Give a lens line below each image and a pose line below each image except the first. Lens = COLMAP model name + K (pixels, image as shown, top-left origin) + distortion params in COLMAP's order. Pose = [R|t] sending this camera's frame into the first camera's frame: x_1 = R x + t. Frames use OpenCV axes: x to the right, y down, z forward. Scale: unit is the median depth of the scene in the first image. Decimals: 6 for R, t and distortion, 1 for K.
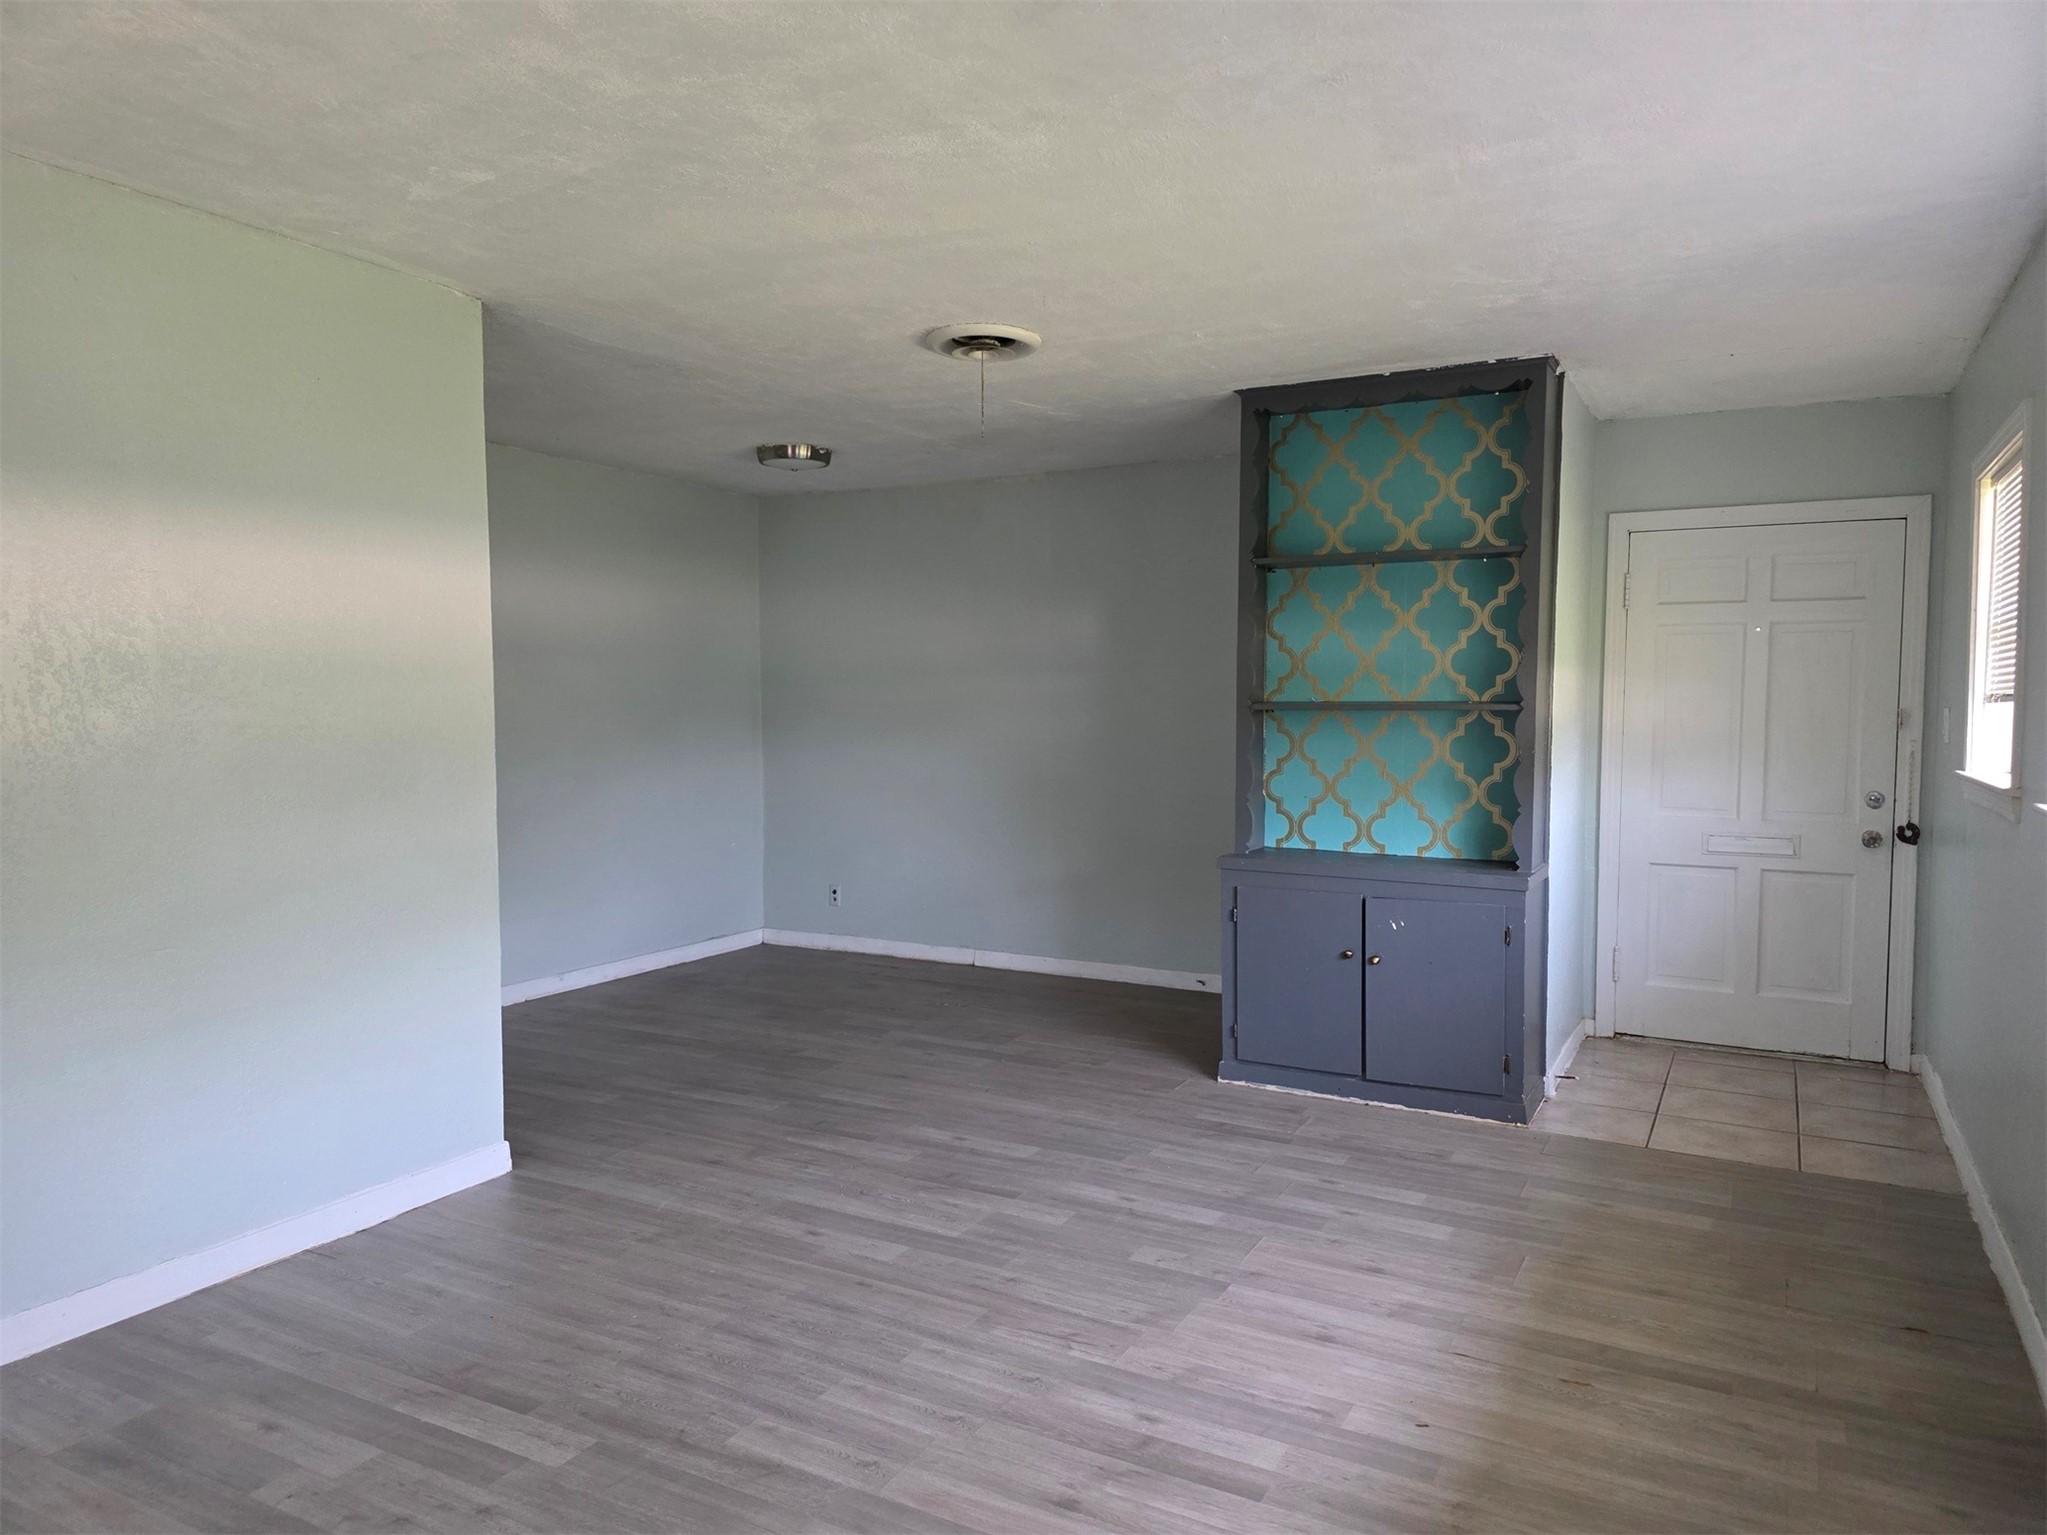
lens RADIAL K [[1371.9, 0, 1022.0], [0, 1371.9, 758.5], [0, 0, 1]] dist [-0.006612, -0.004524]
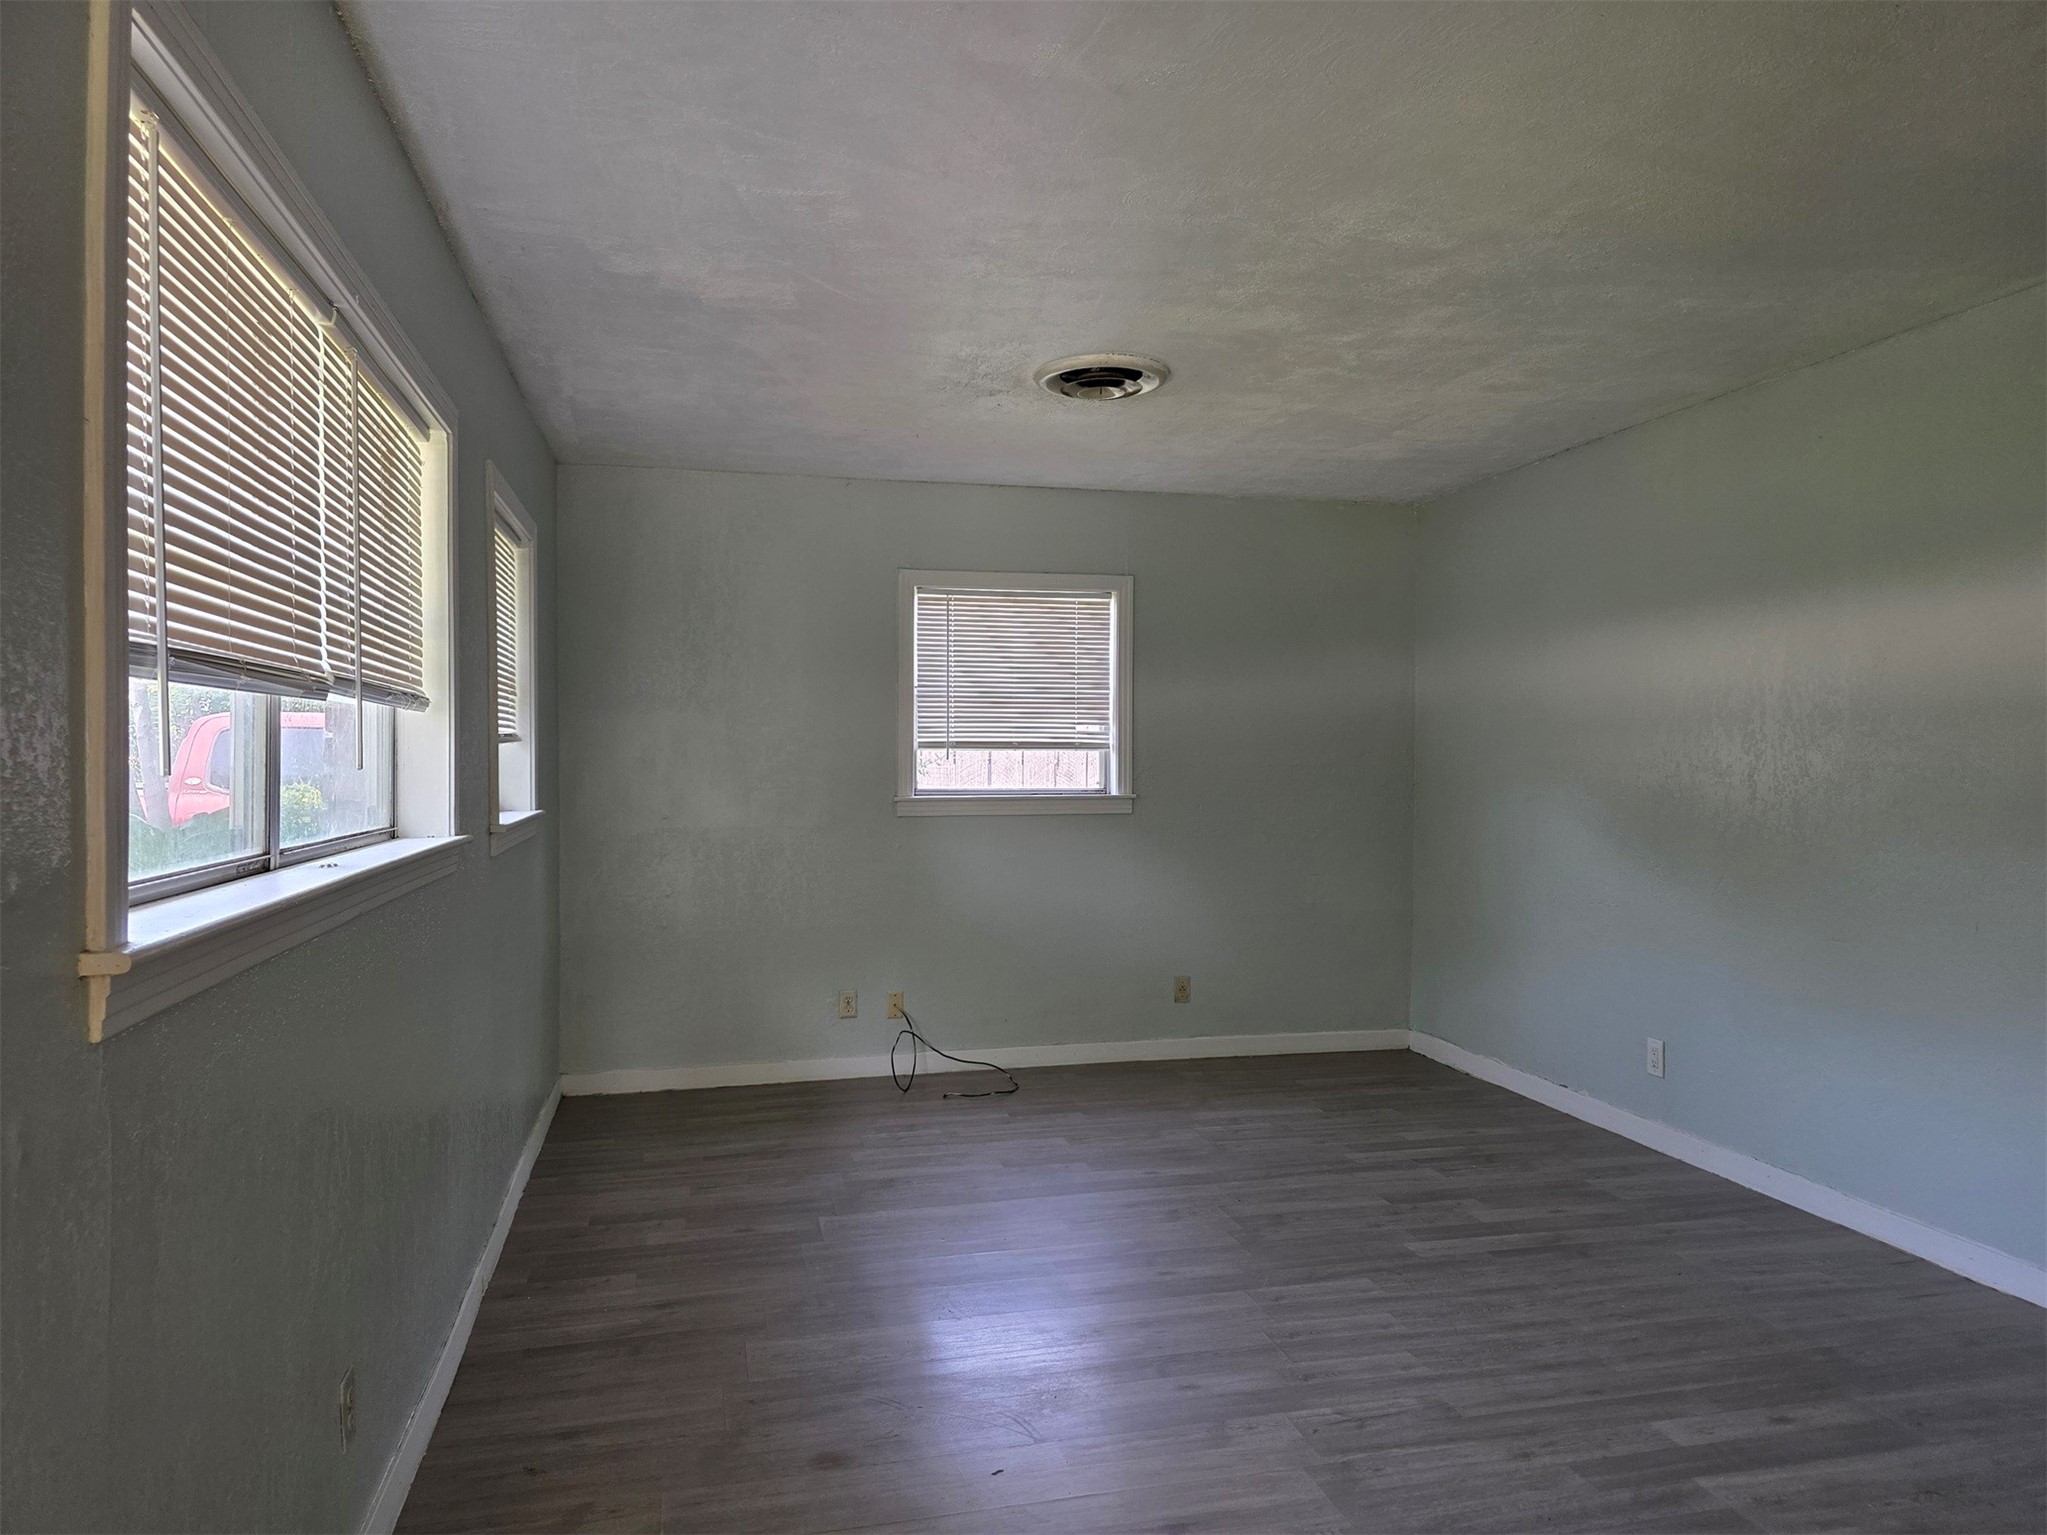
lens RADIAL K [[1371.9, 0, 1022.9], [0, 1371.9, 768.6], [0, 0, 1]] dist [-0.006612, -0.004524]
pose [[-0.746523, 0.008609, -0.665304, 0.825370], [-0.029357, 0.998516, 0.045863, -0.059428], [0.664712, 0.053769, -0.745162, 1.523067]]
